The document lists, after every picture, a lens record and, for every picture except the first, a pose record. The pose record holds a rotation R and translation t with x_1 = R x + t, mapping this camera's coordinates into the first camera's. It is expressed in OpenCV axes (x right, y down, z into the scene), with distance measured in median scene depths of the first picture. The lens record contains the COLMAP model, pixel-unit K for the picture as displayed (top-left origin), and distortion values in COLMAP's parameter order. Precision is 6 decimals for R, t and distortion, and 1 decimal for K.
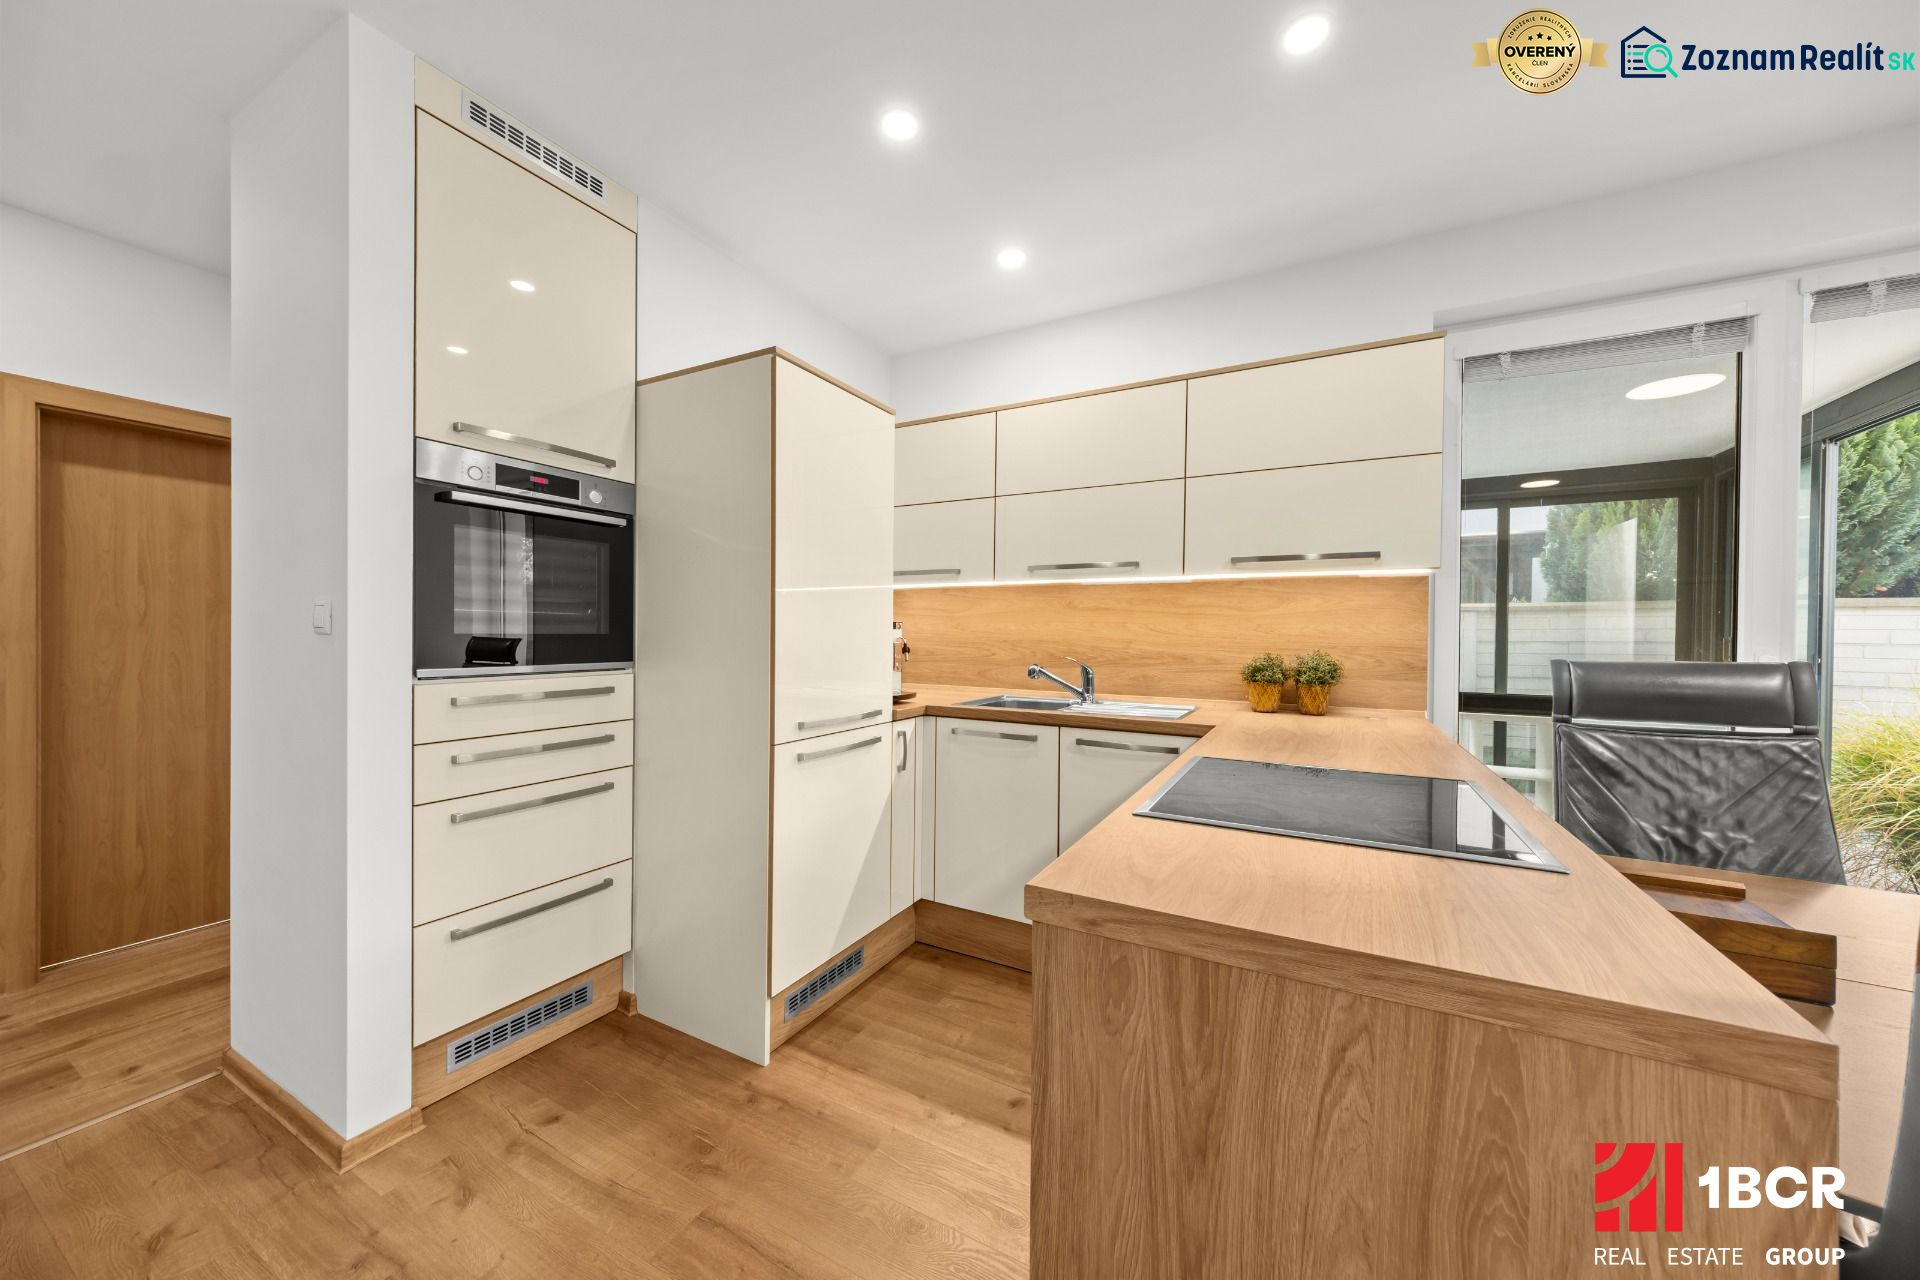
lens RADIAL K [[683.2, 0, 961.8], [0, 683.2, 634.6], [0, 0, 1]] dist [0.004740, -0.000634]
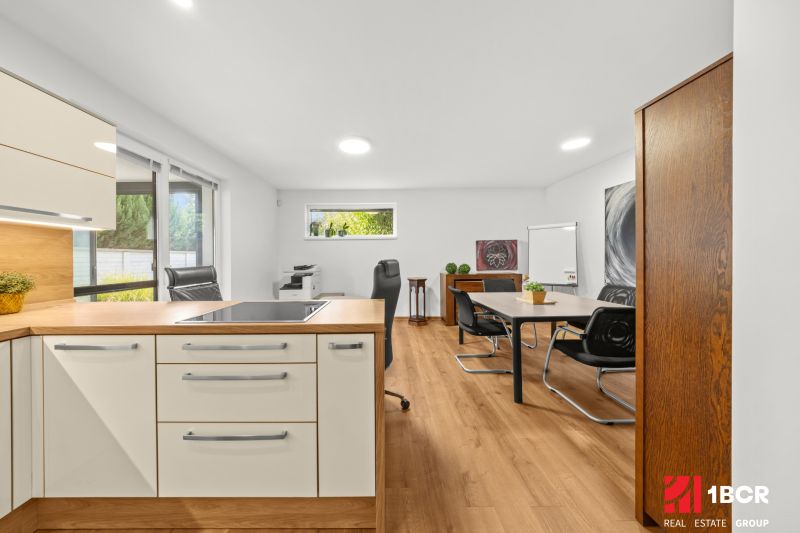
lens RADIAL K [[240.1, 0, 391.3], [0, 240.1, 259.1], [0, 0, 1]] dist [0.001677, -0.000177]
pose [[-0.486363, -0.007107, 0.873728, -0.438527], [0.007034, 0.999903, 0.012049, -0.005202], [-0.873729, 0.012006, -0.486265, 0.608587]]
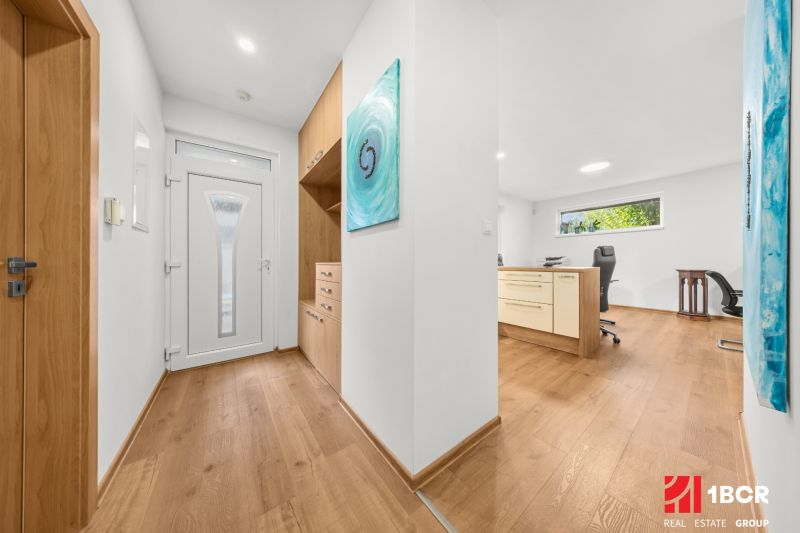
lens RADIAL K [[235.3, 0, 396.2], [0, 235.3, 262.0], [0, 0, 1]] dist [-0.002622, 0.000612]
pose [[0.436300, -0.018067, 0.899620, -1.570538], [0.017182, 0.999783, 0.011746, 0.070638], [-0.899637, 0.010333, 0.436515, 0.725834]]
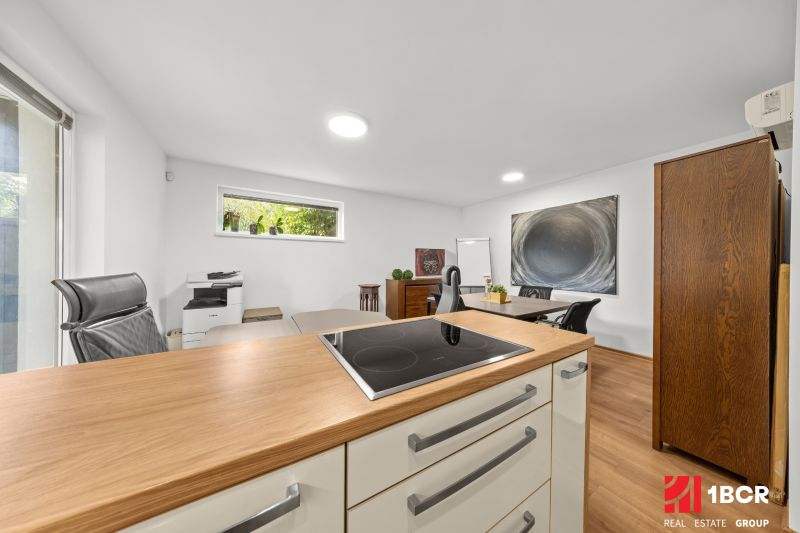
lens RADIAL K [[235.3, 0, 402.7], [0, 235.3, 265.2], [0, 0, 1]] dist [-0.002622, 0.000612]
pose [[-0.859874, -0.015016, 0.510286, 0.127574], [-0.010777, 0.999878, 0.011263, 0.000252], [-0.510393, 0.004185, -0.859931, 0.964023]]
